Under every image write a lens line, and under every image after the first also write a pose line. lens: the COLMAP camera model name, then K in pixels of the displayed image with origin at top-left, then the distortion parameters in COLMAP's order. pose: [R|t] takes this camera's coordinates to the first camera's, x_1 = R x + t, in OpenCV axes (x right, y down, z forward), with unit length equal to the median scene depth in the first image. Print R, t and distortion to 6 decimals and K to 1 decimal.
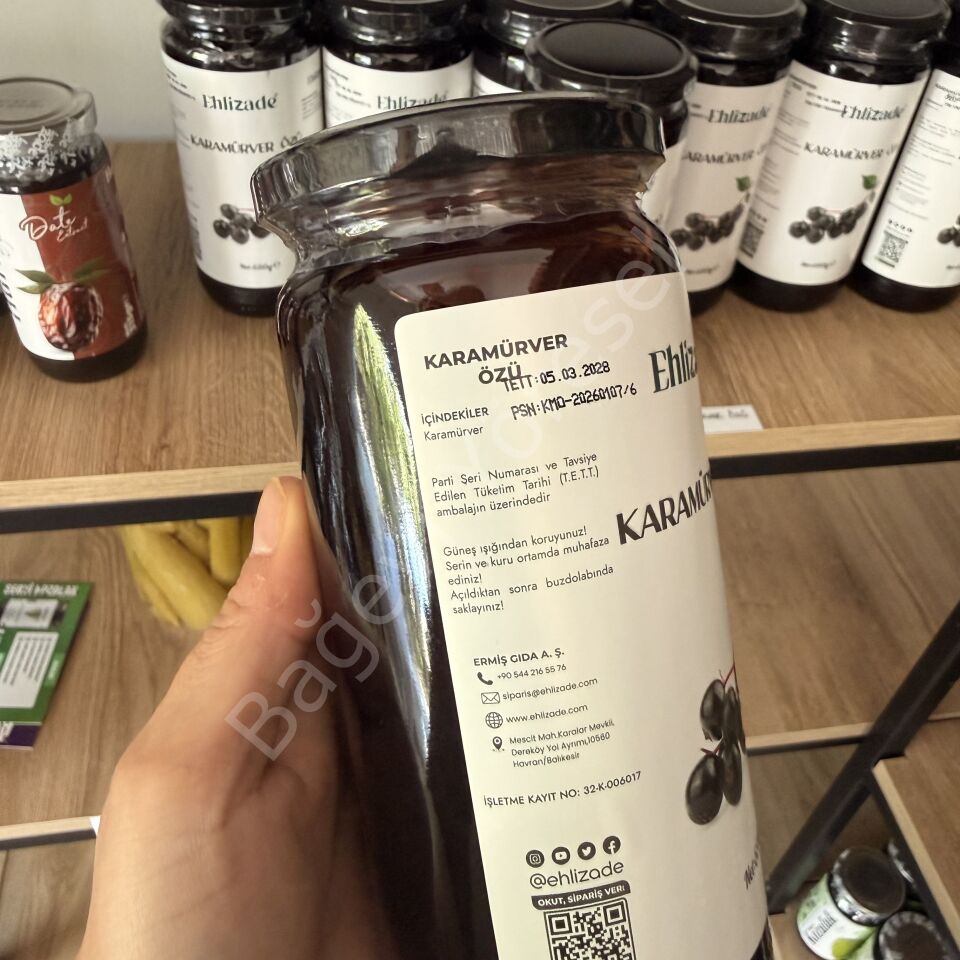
lens RADIAL K [[968.1, 0, 479.8], [0, 968.1, 426.0], [0, 0, 1]] dist [-0.001705, -0.011625]
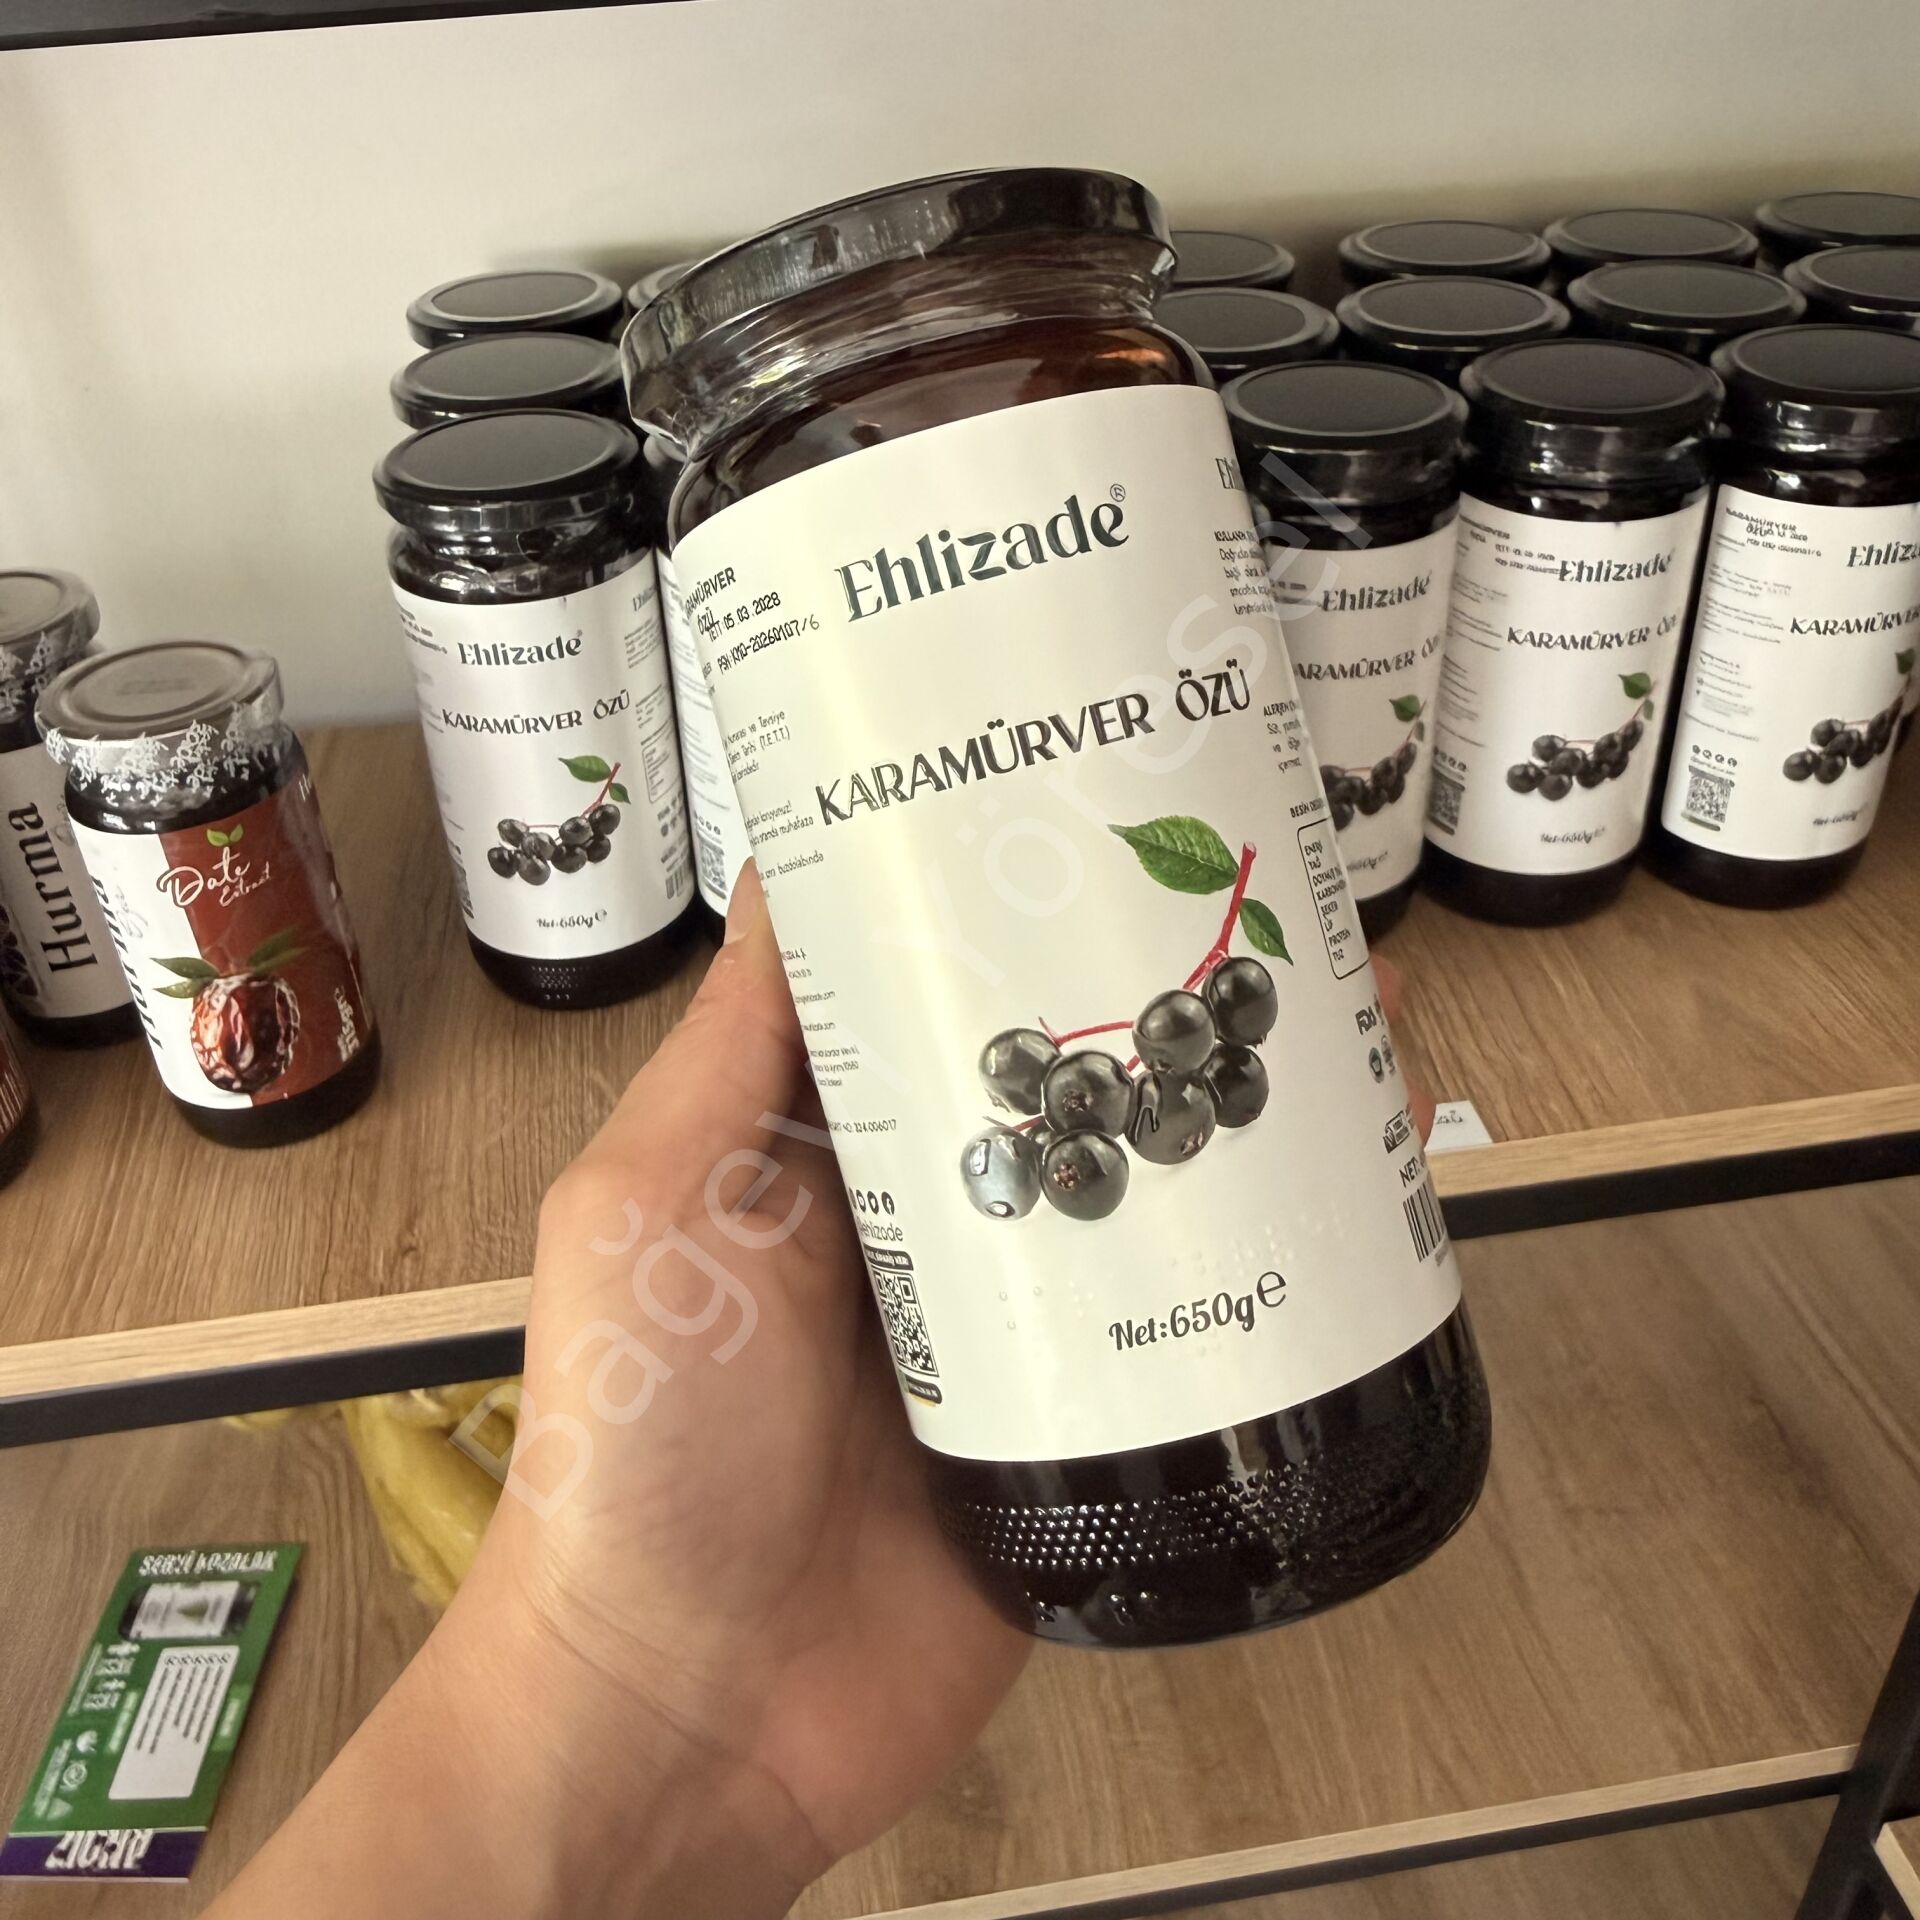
lens RADIAL K [[1936.3, 0, 959.6], [0, 1936.3, 852.0], [0, 0, 1]] dist [-0.001705, -0.011625]
pose [[0.994938, -0.081905, -0.058220, 0.072180], [0.069688, 0.979794, -0.187474, 0.026004], [0.072398, 0.182468, 0.980543, -0.113214]]
